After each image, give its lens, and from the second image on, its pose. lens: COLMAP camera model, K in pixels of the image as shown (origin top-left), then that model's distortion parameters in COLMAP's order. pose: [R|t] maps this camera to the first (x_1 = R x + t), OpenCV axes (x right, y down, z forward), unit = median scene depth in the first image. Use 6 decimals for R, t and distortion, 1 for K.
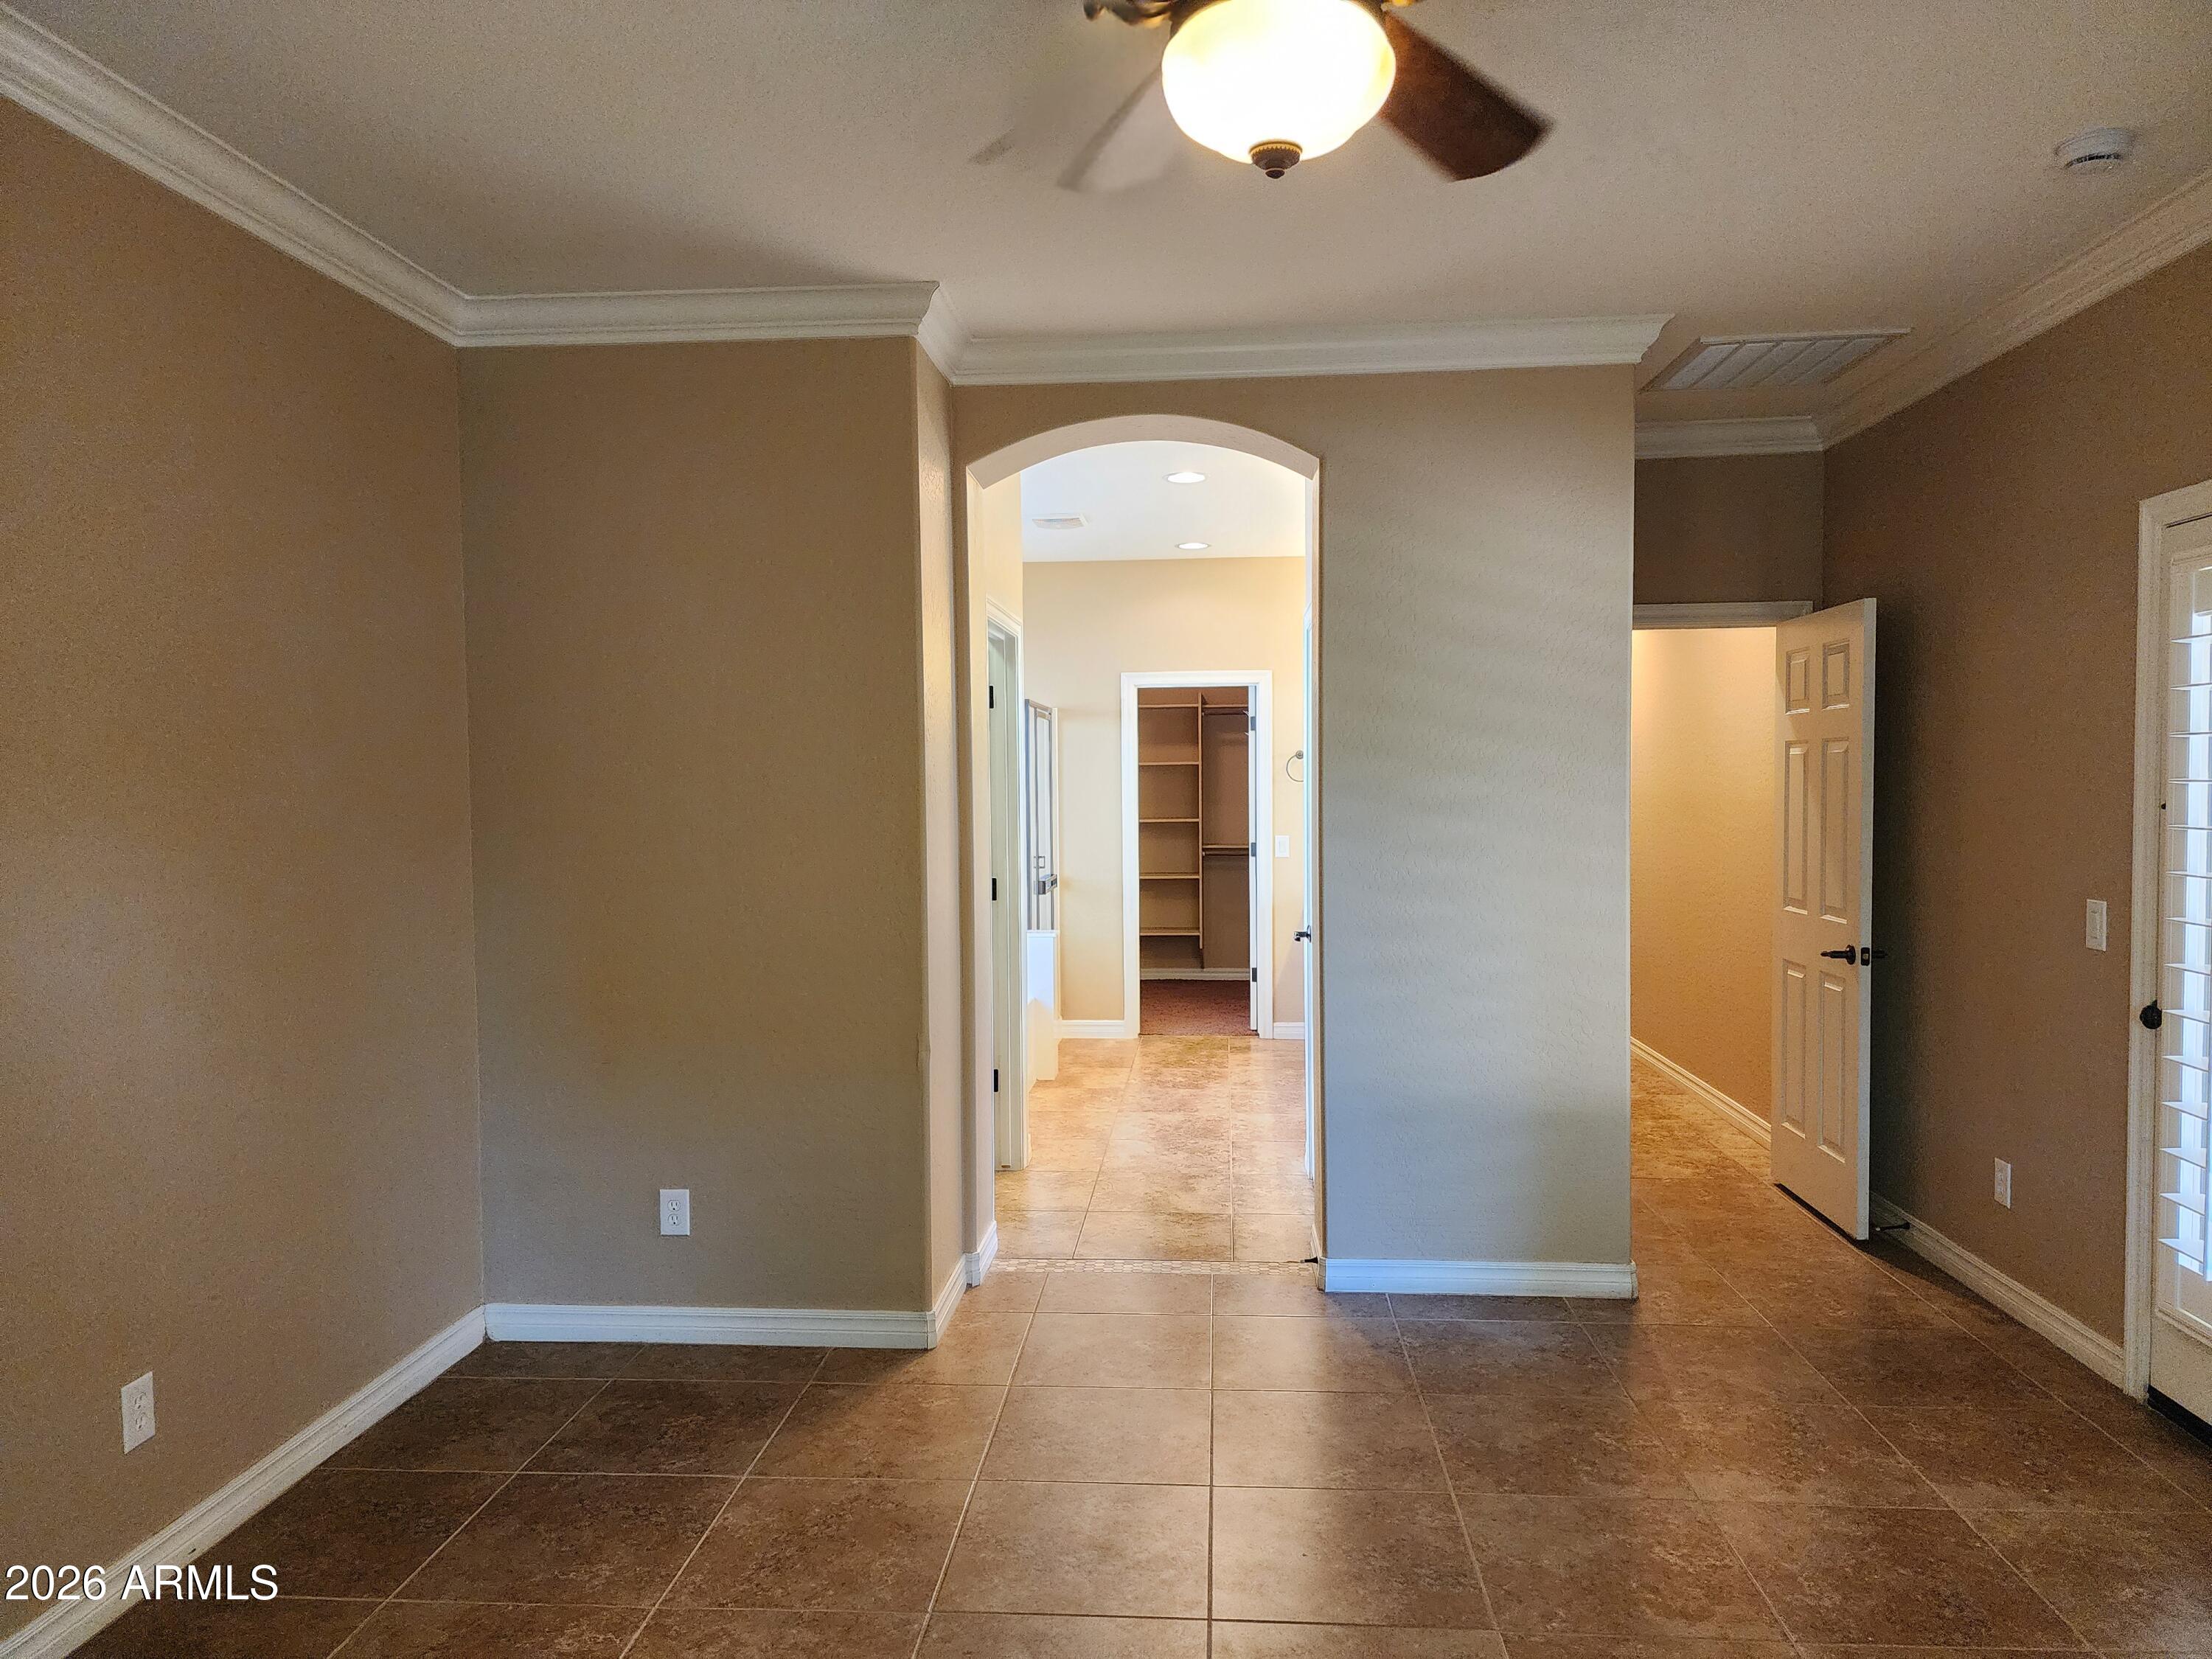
lens RADIAL K [[1474.1, 0, 1119.1], [0, 1474.1, 824.7], [0, 0, 1]] dist [0.162838, -0.179245]
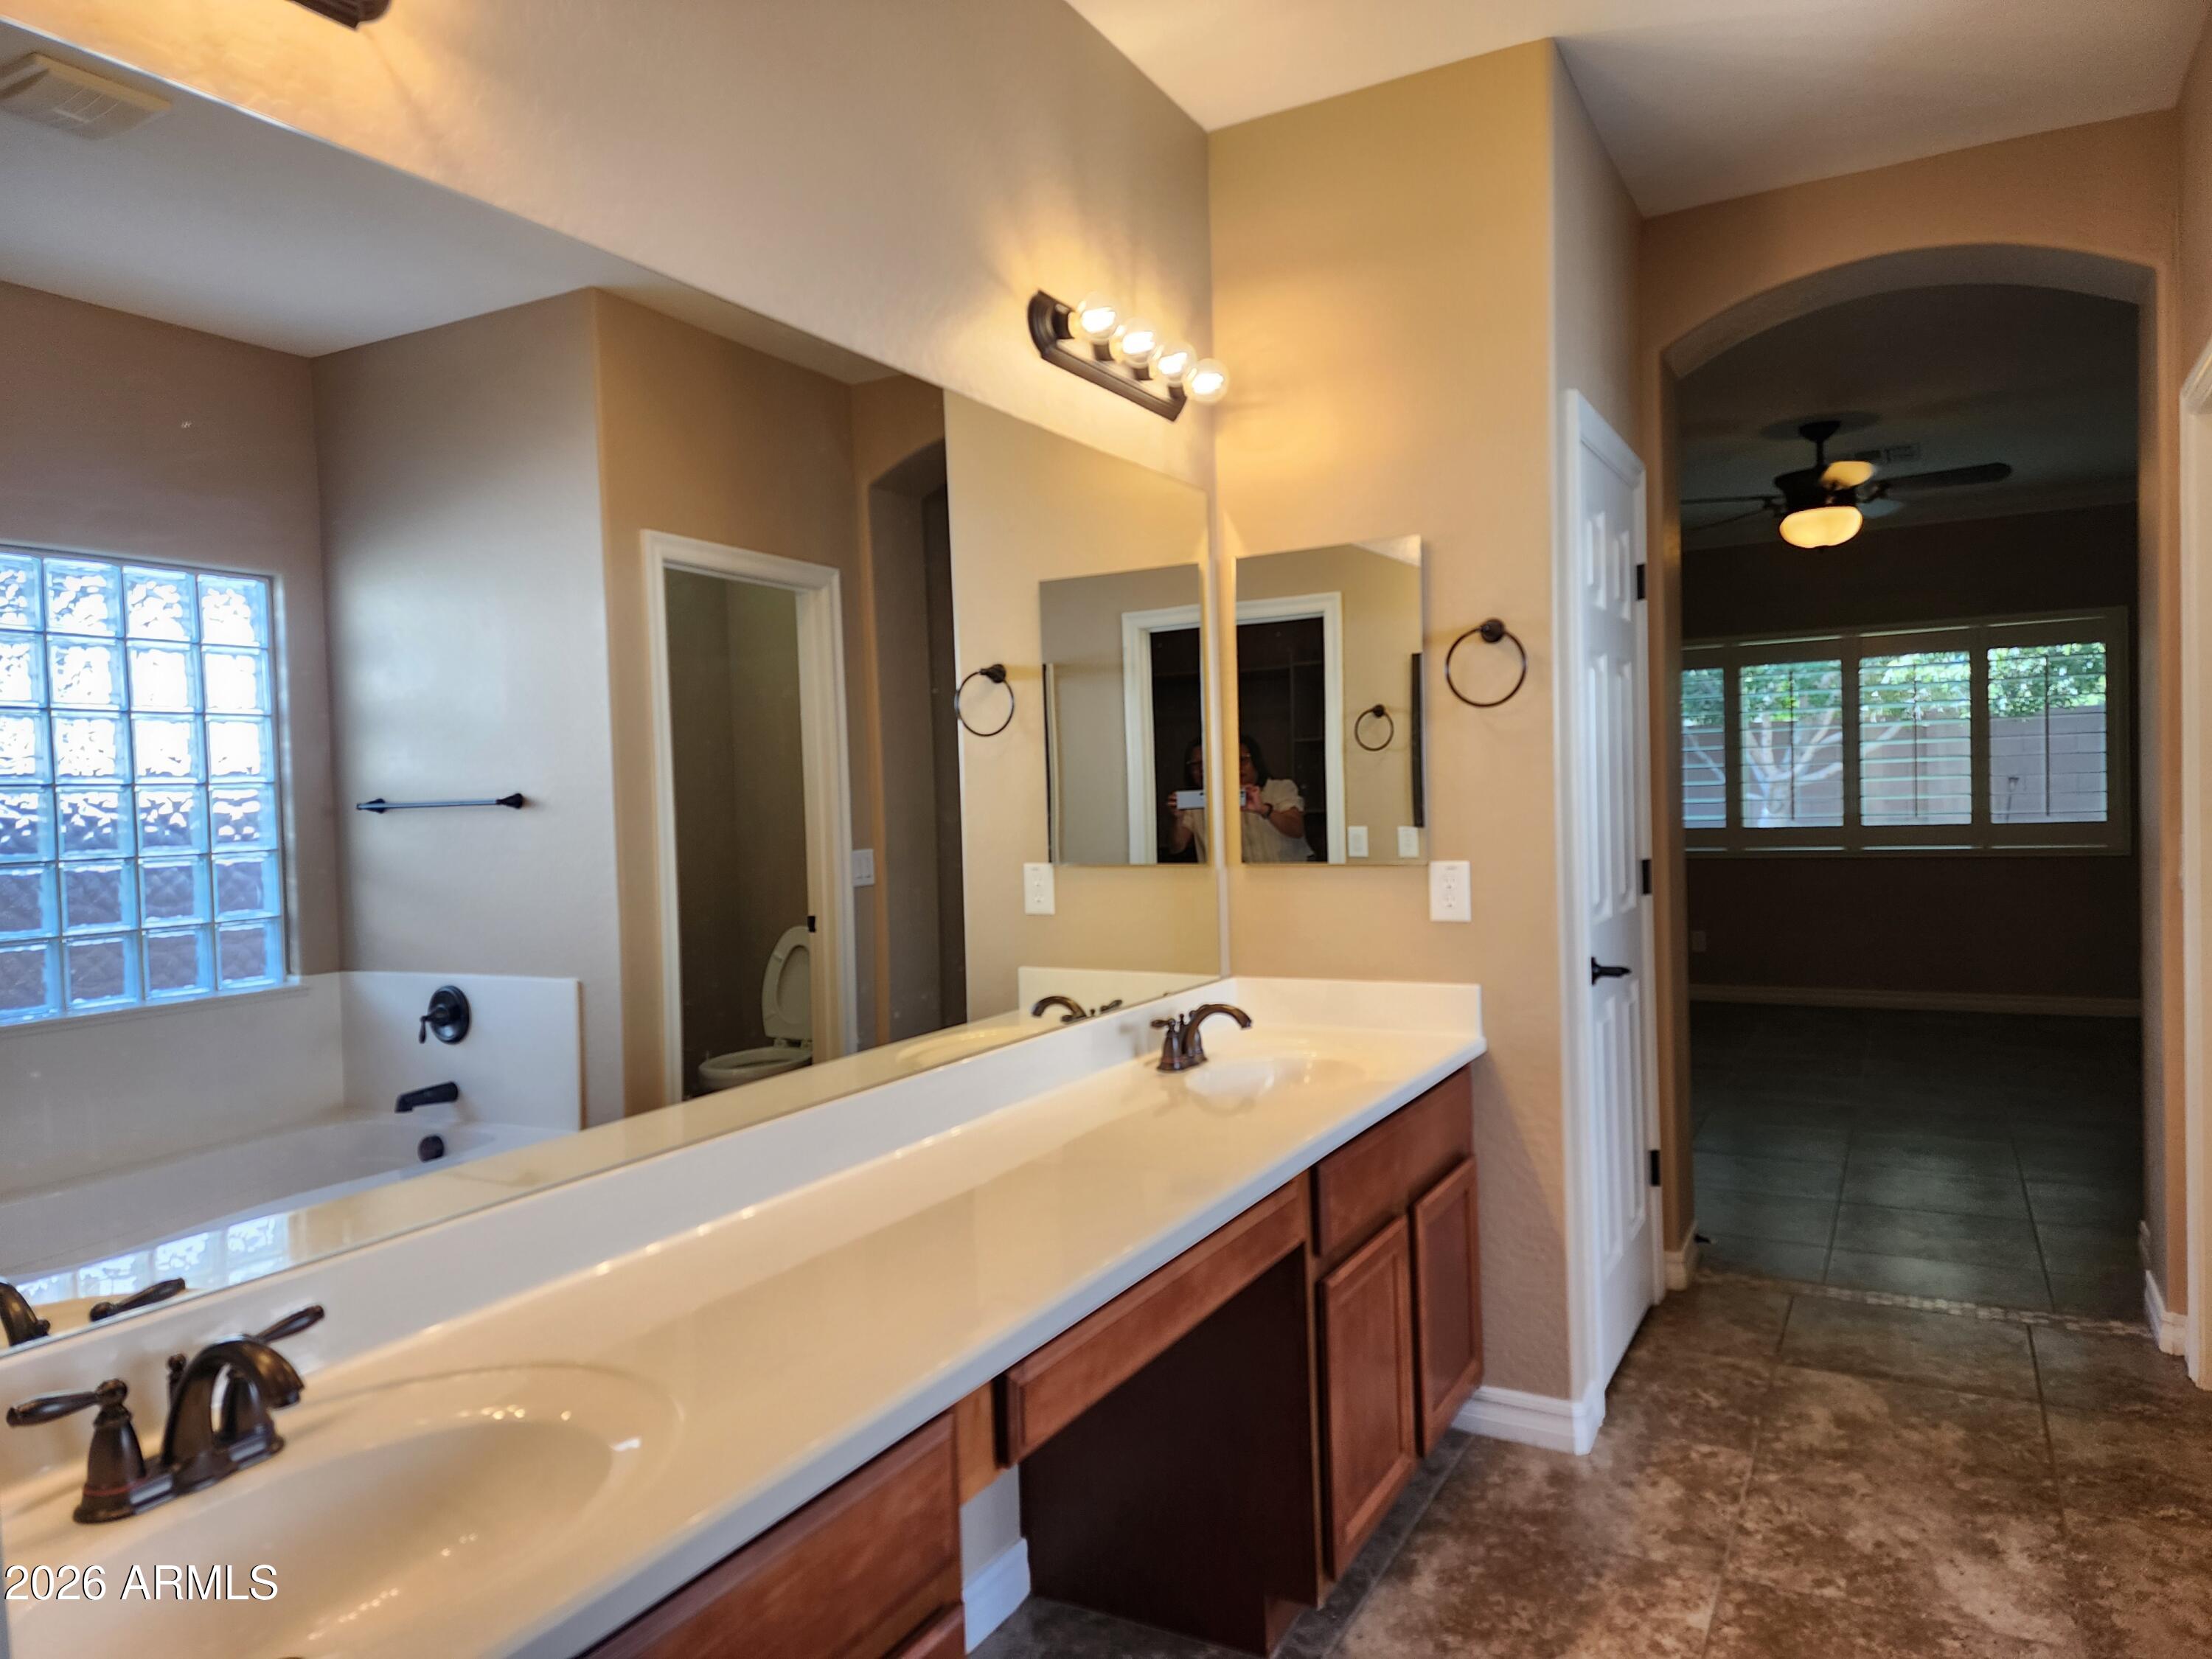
lens RADIAL K [[1474.1, 0, 1119.1], [0, 1474.1, 824.7], [0, 0, 1]] dist [0.162838, -0.179245]
pose [[-0.911607, 0.028703, 0.410059, 0.053415], [0.052615, 0.997501, 0.047148, -0.016459], [-0.407681, 0.064555, -0.910839, 1.562907]]
